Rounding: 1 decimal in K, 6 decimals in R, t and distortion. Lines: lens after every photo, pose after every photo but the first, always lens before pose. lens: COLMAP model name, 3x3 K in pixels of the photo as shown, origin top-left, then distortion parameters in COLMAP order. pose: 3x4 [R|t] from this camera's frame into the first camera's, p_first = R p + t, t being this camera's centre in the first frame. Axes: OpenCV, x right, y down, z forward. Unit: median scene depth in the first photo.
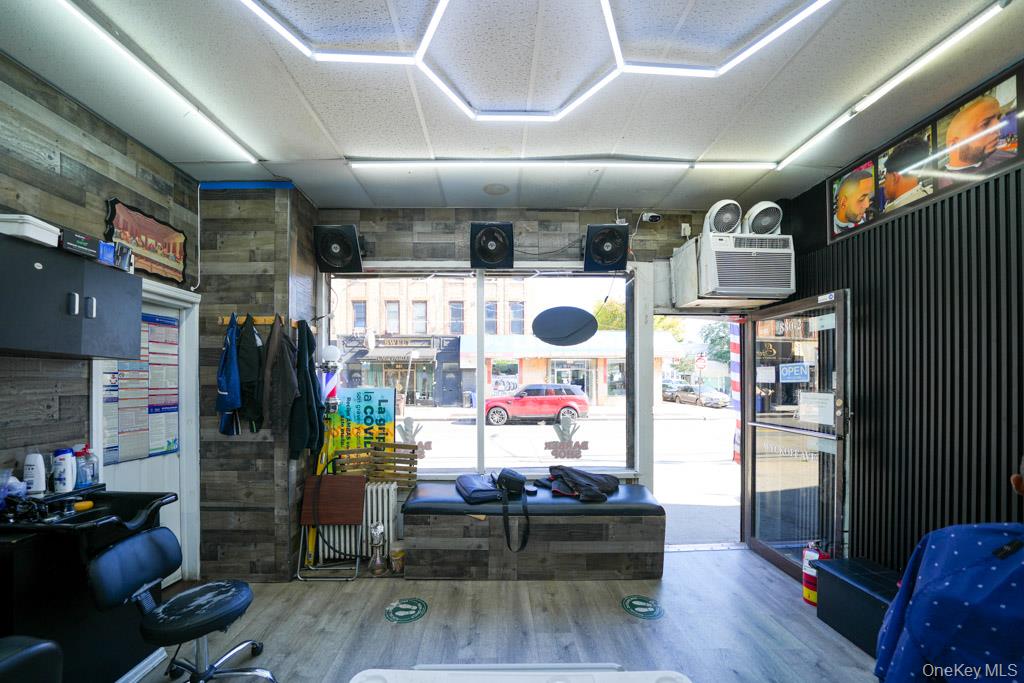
lens RADIAL K [[361.1, 0, 509.7], [0, 361.1, 389.7], [0, 0, 1]] dist [-0.019168, 0.000121]
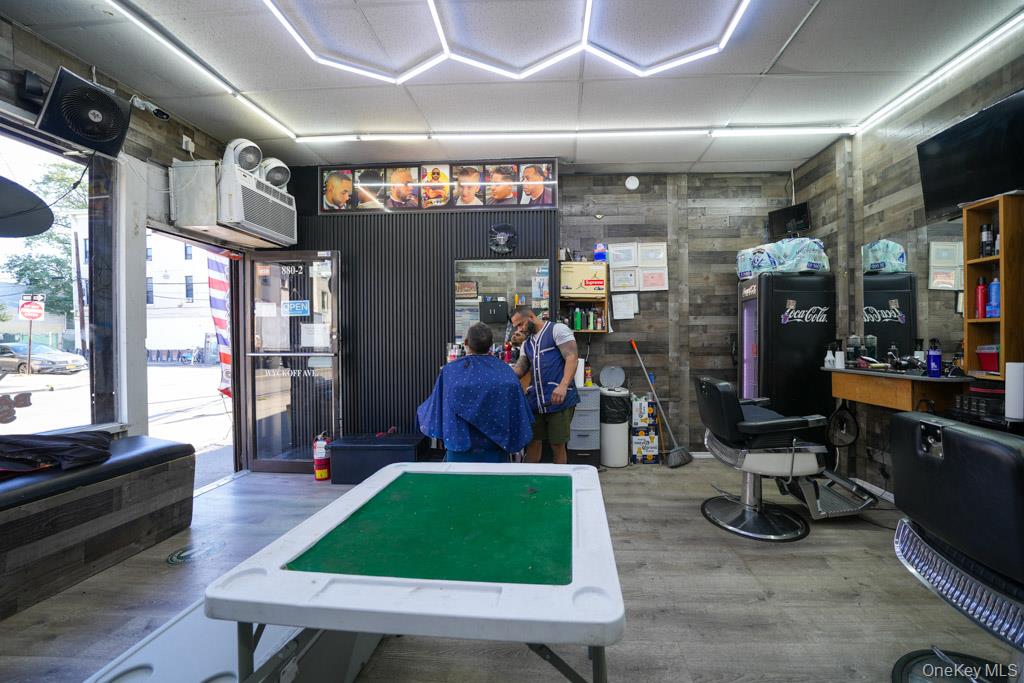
lens RADIAL K [[368.5, 0, 512.0], [0, 368.5, 341.5], [0, 0, 1]] dist [-0.001225, -0.000096]
pose [[0.159871, -0.004207, 0.987129, -0.356953], [0.017905, 0.999839, 0.001361, 0.081279], [-0.986976, 0.017457, 0.159920, 0.056542]]
